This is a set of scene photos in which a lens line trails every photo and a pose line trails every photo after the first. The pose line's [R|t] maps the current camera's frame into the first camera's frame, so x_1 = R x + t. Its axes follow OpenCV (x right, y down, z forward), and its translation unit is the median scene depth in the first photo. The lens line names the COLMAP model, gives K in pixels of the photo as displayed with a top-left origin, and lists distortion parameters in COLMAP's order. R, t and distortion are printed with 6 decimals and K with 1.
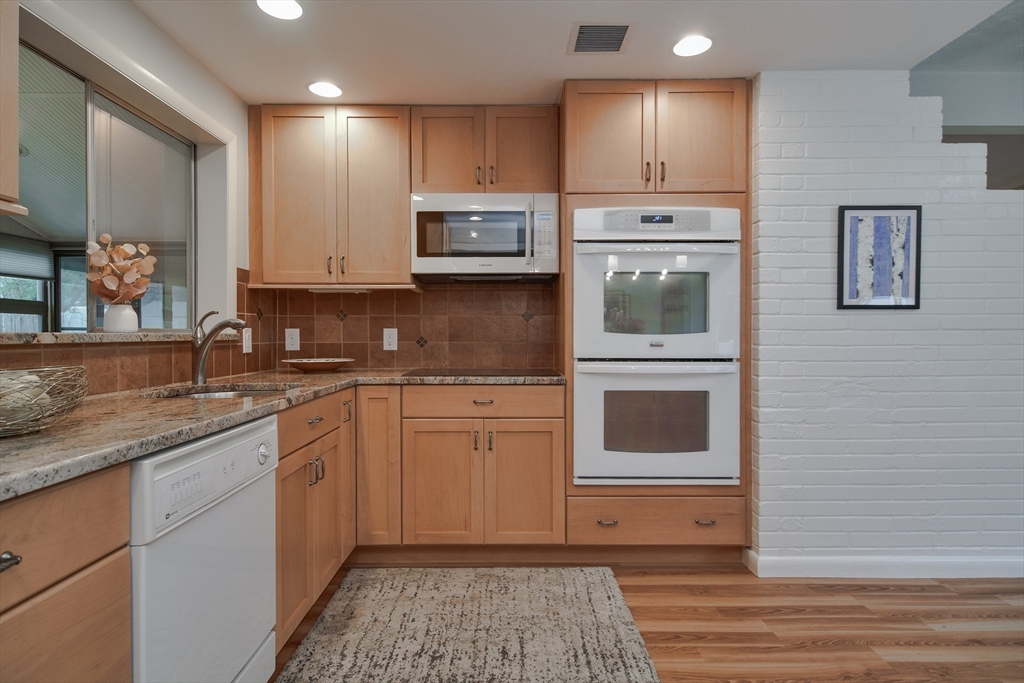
lens RADIAL K [[545.8, 0, 512.0], [0, 545.8, 341.5], [0, 0, 1]] dist [0.008296, -0.000025]
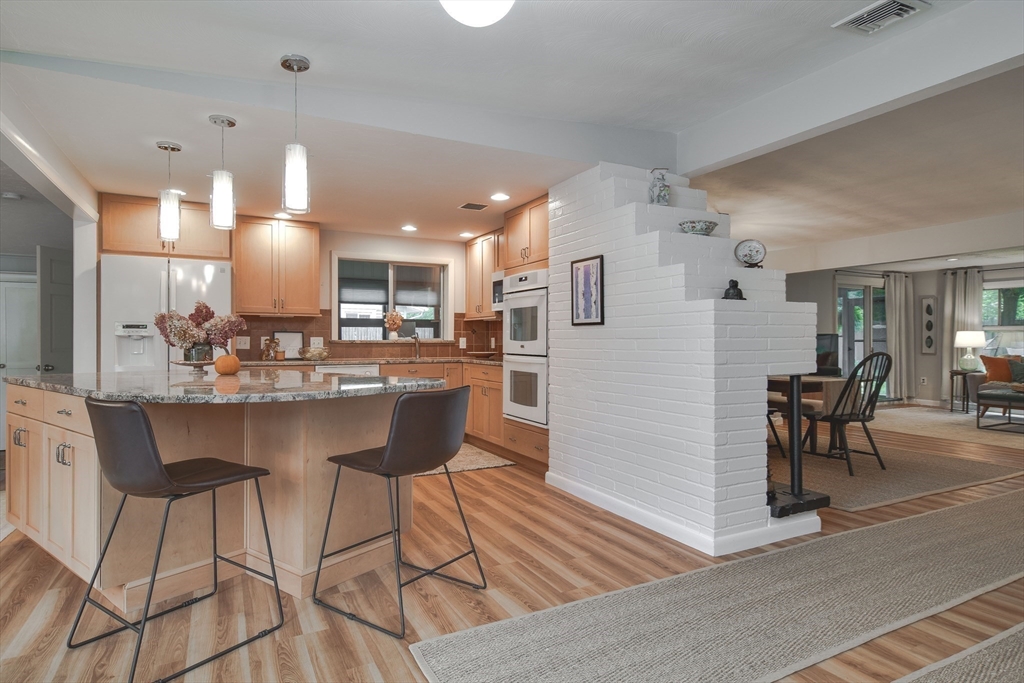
lens RADIAL K [[545.8, 0, 512.0], [0, 545.8, 341.5], [0, 0, 1]] dist [0.008296, -0.000025]
pose [[0.467035, 0.004985, -0.884225, 1.928291], [-0.011631, 0.999932, -0.000505, -0.010669], [0.884162, 0.010520, 0.467062, 0.101457]]
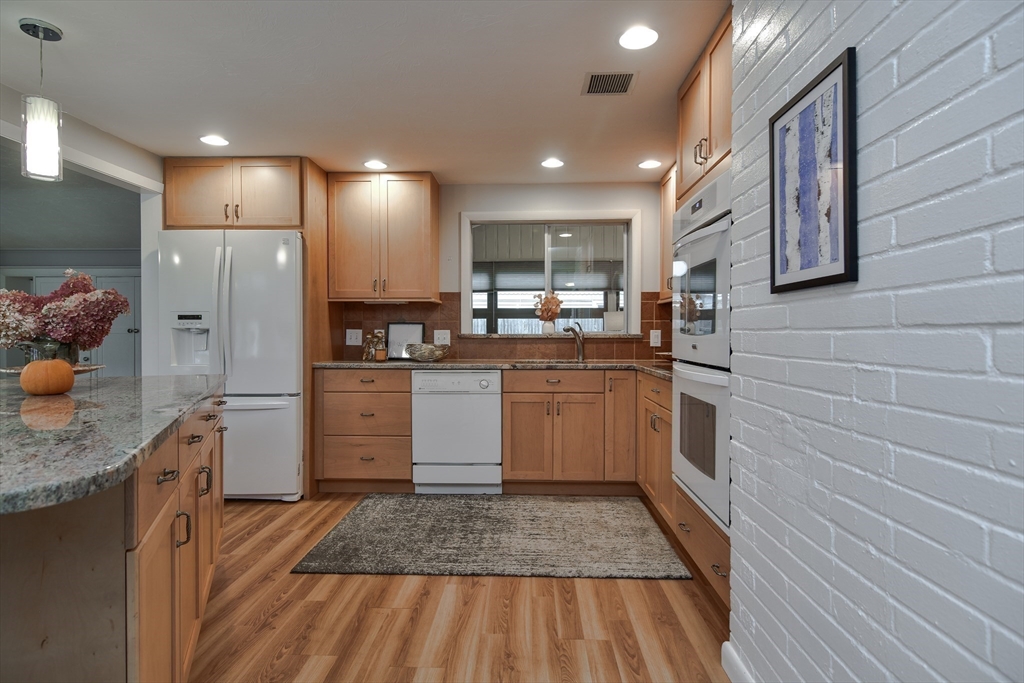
lens RADIAL K [[545.8, 0, 512.0], [0, 545.8, 341.5], [0, 0, 1]] dist [0.008296, -0.000025]
pose [[-0.034439, 0.015987, -0.999279, 1.198048], [-0.010737, 0.999808, 0.016366, -0.014603], [0.999349, 0.011293, -0.034260, 0.742713]]
